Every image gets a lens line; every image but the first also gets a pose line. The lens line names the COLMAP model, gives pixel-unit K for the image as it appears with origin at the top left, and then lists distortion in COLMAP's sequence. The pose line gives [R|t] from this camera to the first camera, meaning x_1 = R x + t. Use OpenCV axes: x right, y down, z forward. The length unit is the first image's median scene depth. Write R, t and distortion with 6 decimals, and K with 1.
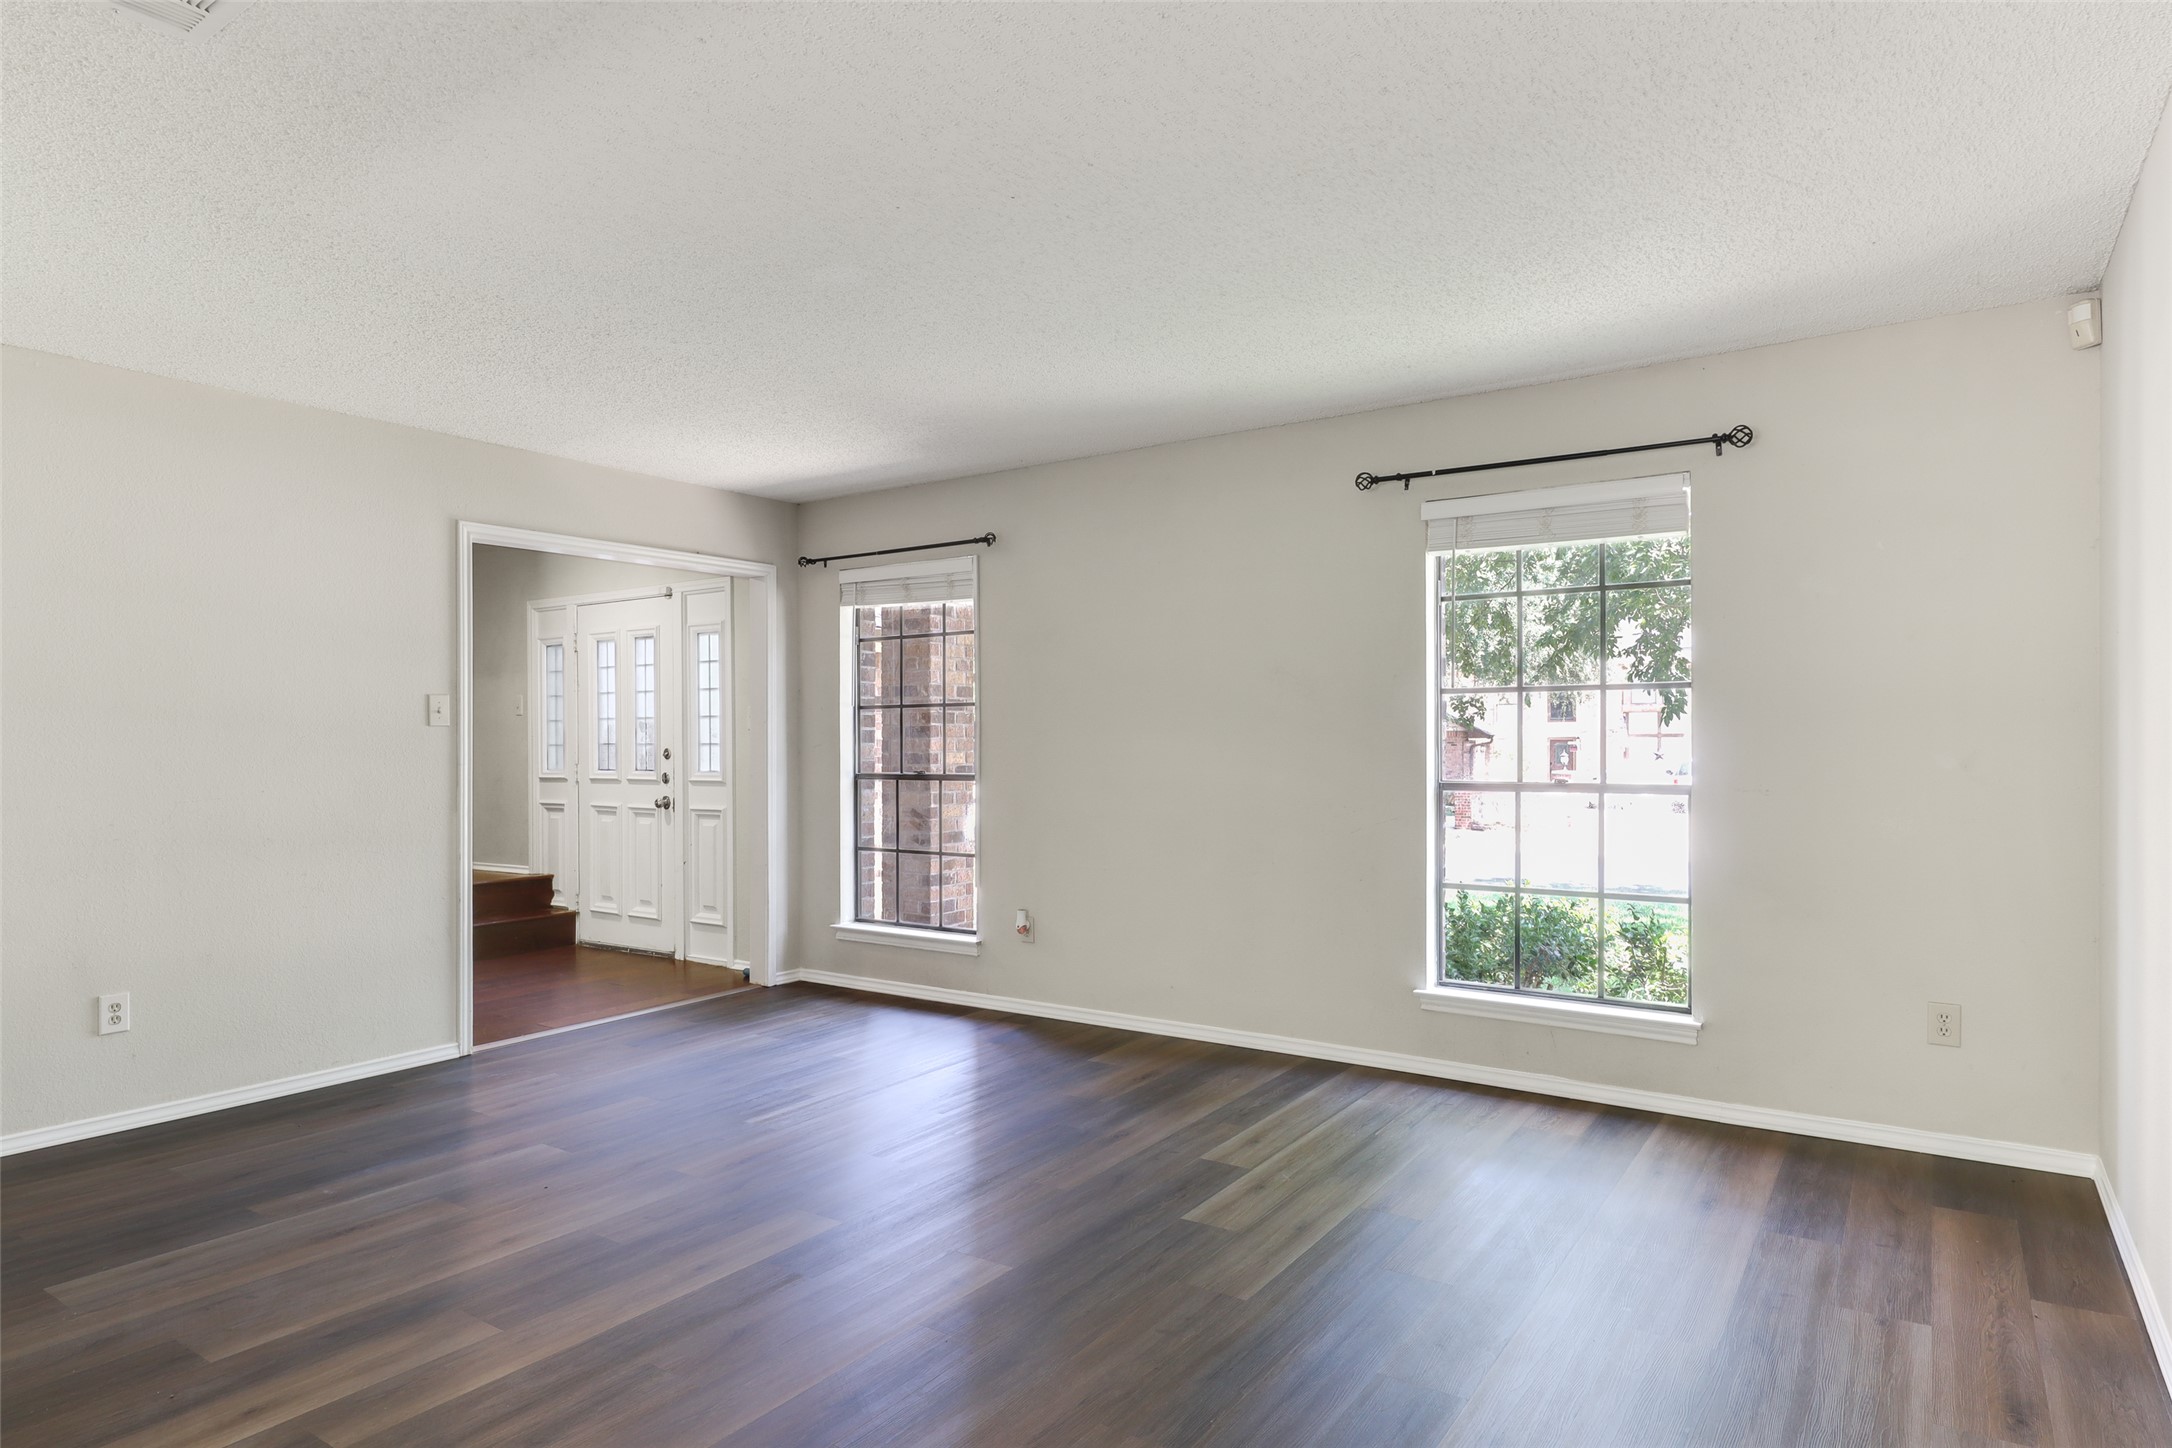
lens RADIAL K [[1126.6, 0, 1083.3], [0, 1126.6, 717.3], [0, 0, 1]] dist [0.000866, 0.000551]
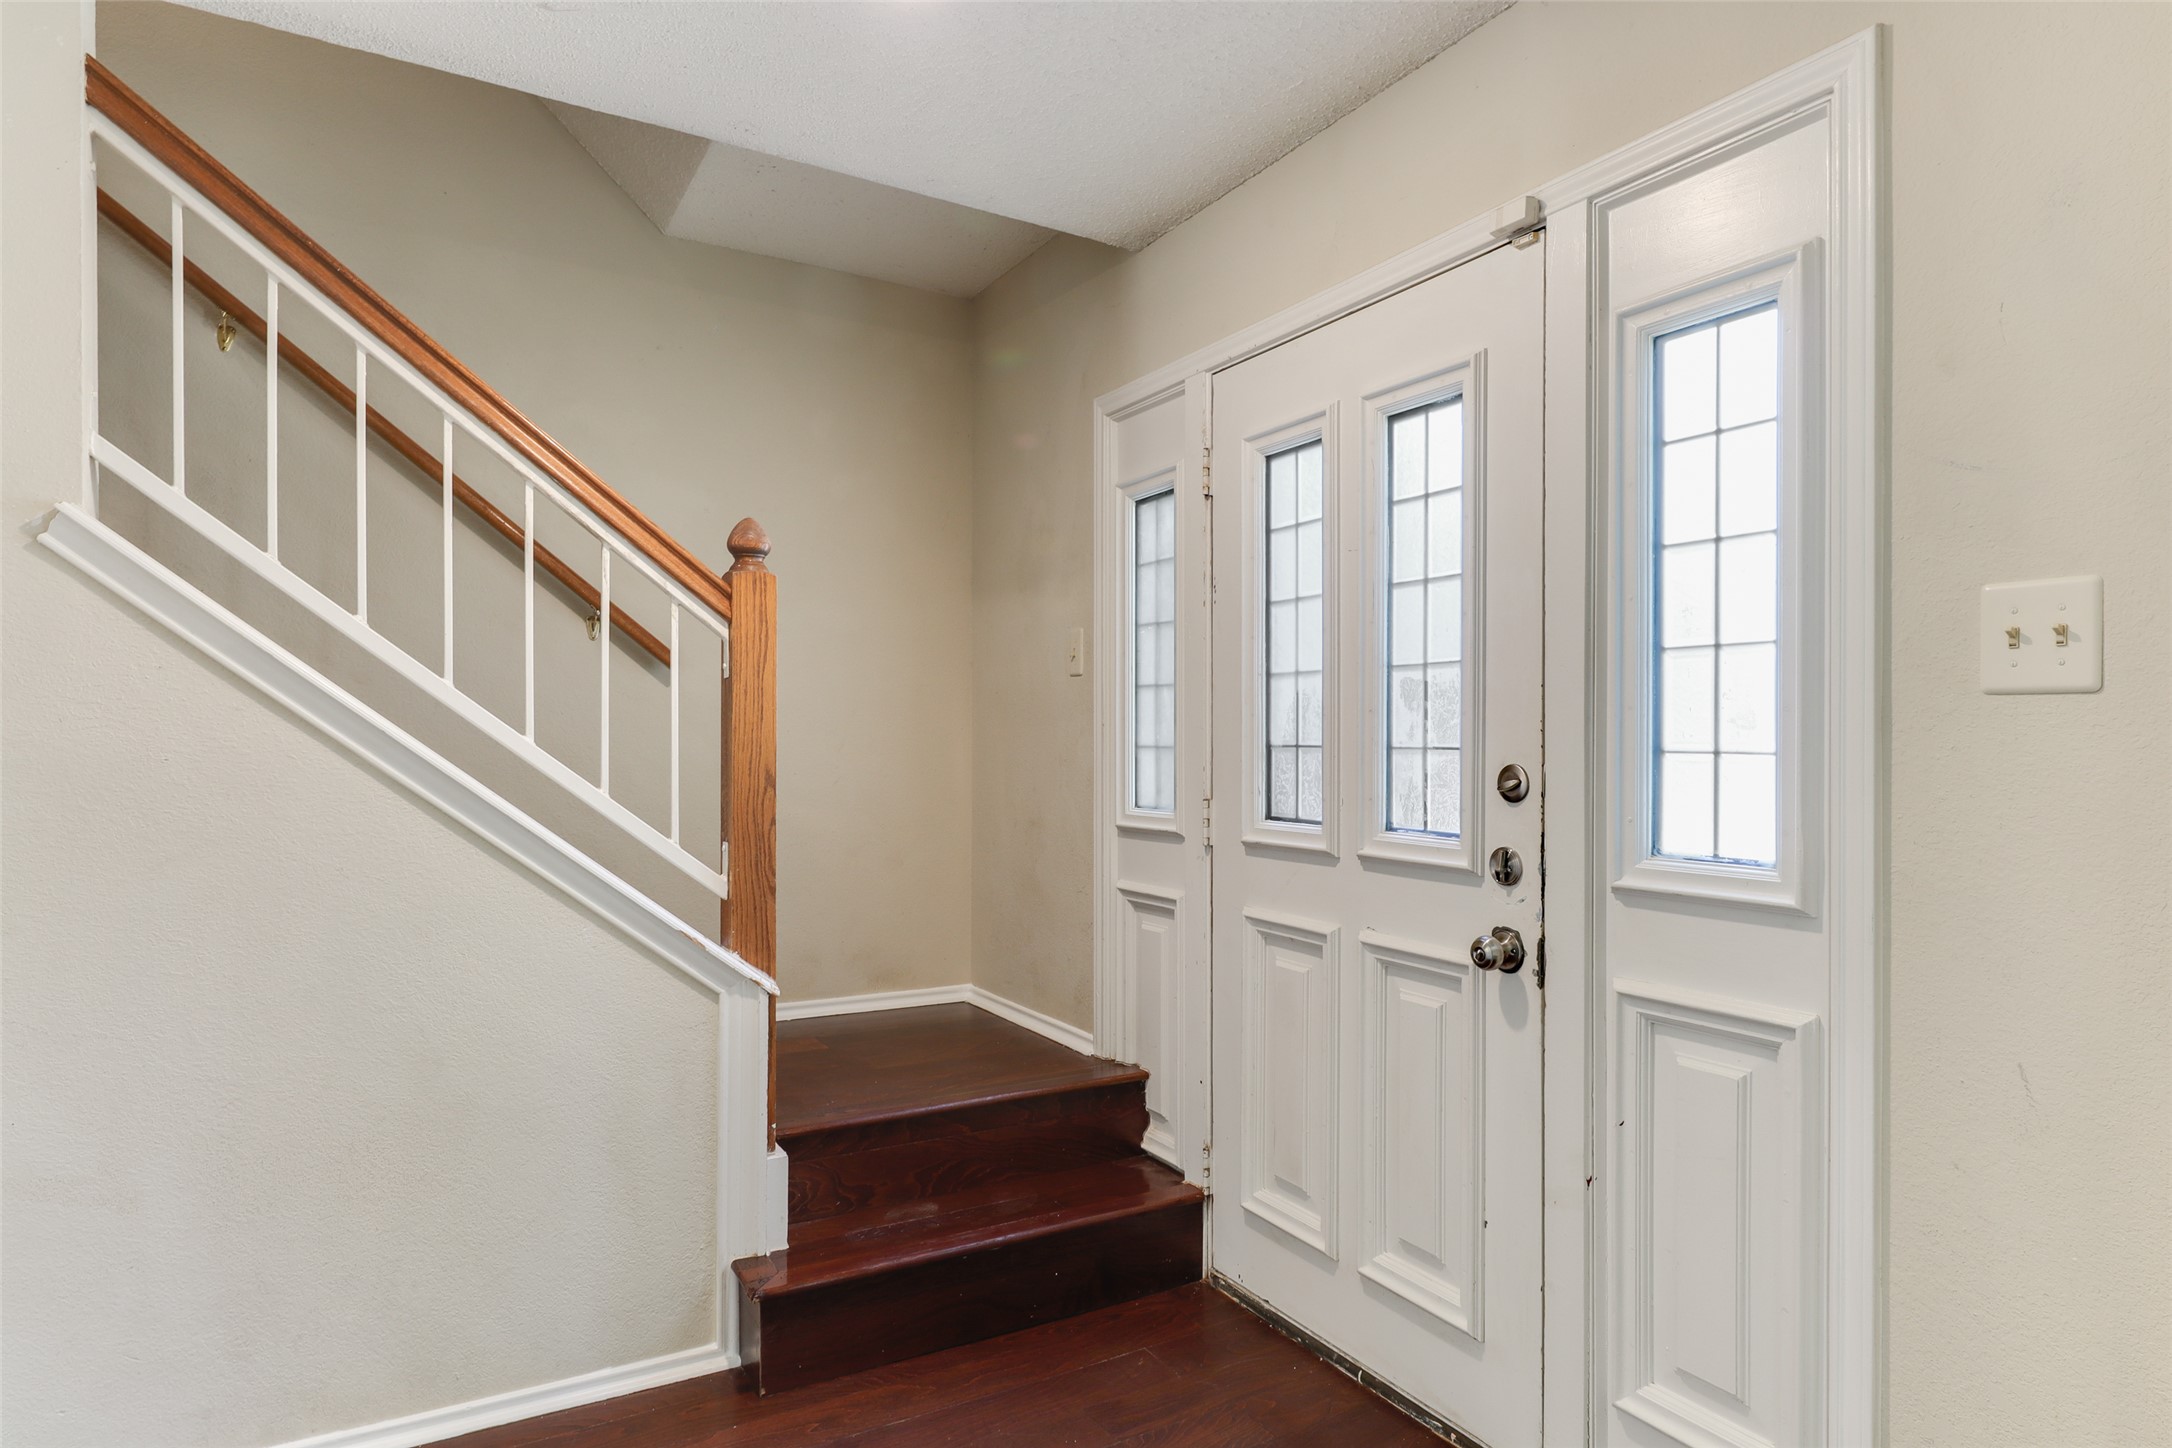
lens RADIAL K [[1115.4, 0, 1092.8], [0, 1115.4, 740.6], [0, 0, 1]] dist [0.001119, -0.000888]
pose [[0.891034, 0.012823, -0.453756, -0.321500], [-0.005739, 0.999839, 0.016986, 0.015985], [0.453901, -0.012531, 0.890964, 0.663988]]
